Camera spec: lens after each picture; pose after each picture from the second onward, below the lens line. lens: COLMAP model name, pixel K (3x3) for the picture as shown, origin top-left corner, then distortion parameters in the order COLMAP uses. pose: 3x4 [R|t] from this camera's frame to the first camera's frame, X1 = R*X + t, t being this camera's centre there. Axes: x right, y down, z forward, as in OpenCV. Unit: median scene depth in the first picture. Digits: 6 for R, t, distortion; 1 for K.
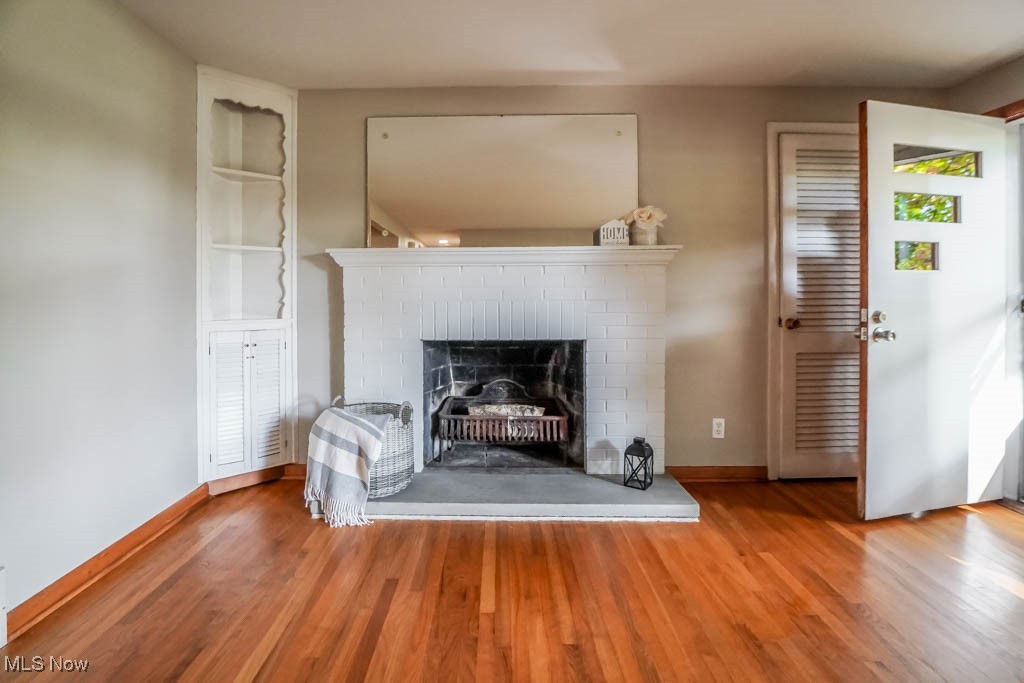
lens RADIAL K [[513.7, 0, 518.0], [0, 513.7, 296.2], [0, 0, 1]] dist [-0.026564, 0.003797]
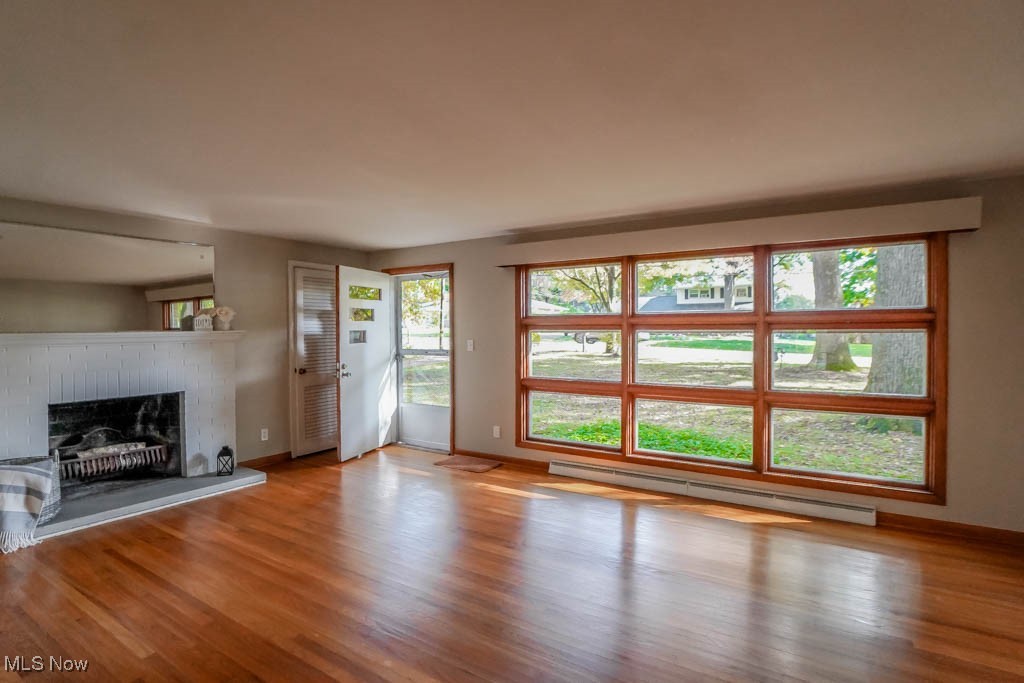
lens RADIAL K [[513.7, 0, 506.6], [0, 513.7, 336.9], [0, 0, 1]] dist [-0.026564, 0.003797]
pose [[0.559660, -0.016521, 0.828558, -0.588501], [0.007239, 0.999861, 0.015048, -0.094155], [-0.828691, -0.002424, 0.559701, -0.657982]]
